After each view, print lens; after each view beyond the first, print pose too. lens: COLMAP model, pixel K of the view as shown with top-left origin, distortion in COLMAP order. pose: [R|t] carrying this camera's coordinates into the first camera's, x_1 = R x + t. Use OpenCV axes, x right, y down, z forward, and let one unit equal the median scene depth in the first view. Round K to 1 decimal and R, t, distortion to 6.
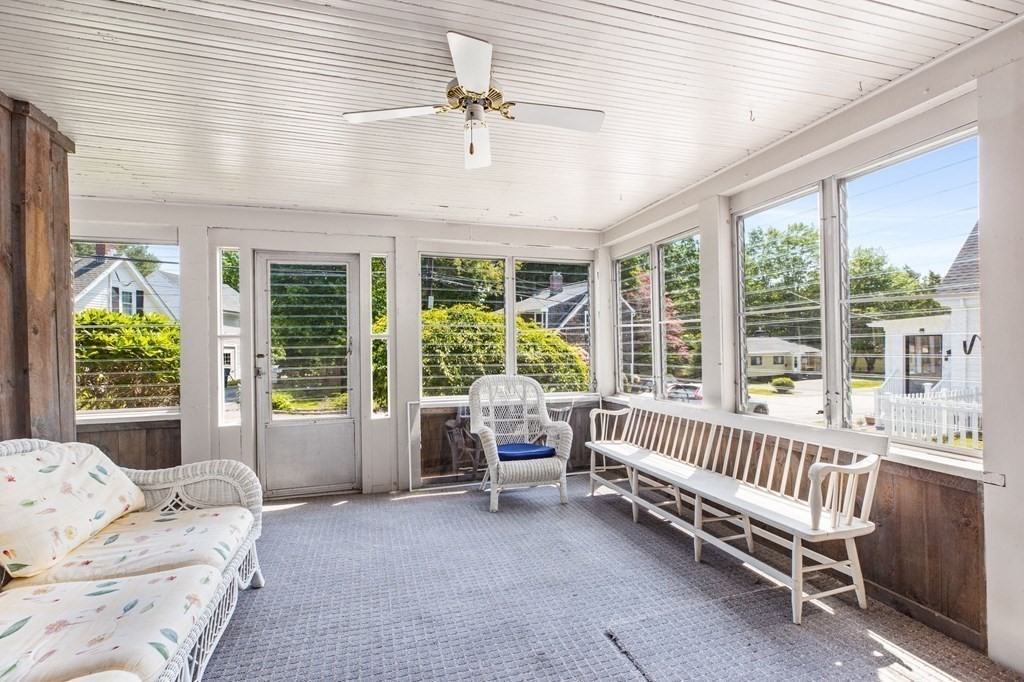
lens RADIAL K [[476.5, 0, 506.2], [0, 476.5, 344.6], [0, 0, 1]] dist [-0.001329, -0.000300]
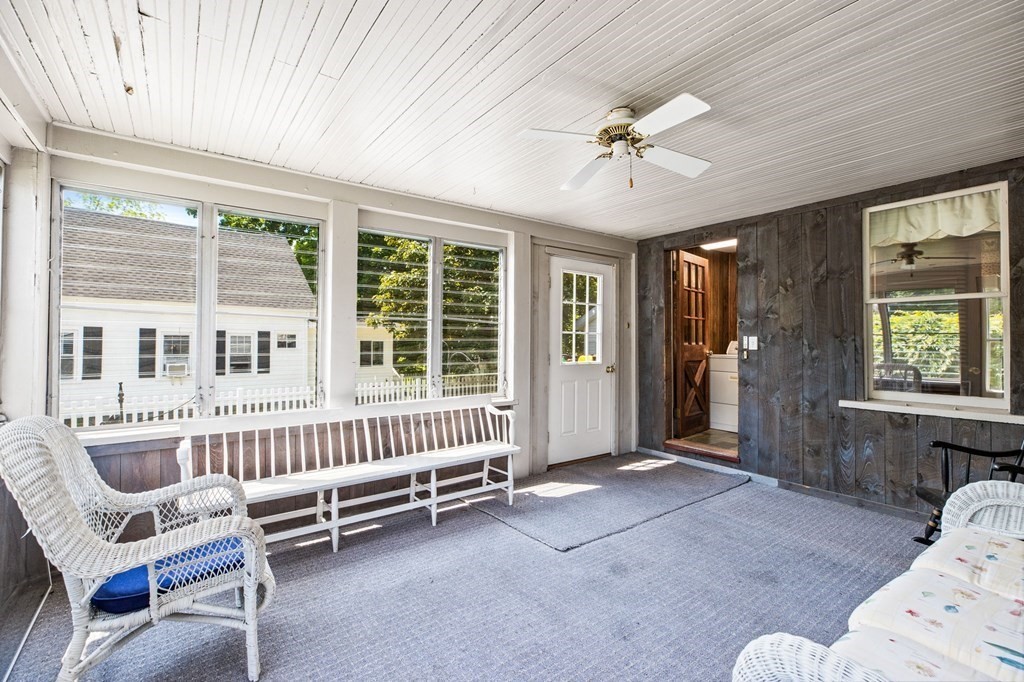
lens RADIAL K [[456.9, 0, 511.4], [0, 456.9, 335.6], [0, 0, 1]] dist [-0.000286, -0.000073]
pose [[-0.339838, 0.024802, 0.940157, -0.839354], [-0.014065, 0.999406, -0.031449, 0.011176], [-0.940379, -0.023911, -0.339287, 1.332482]]
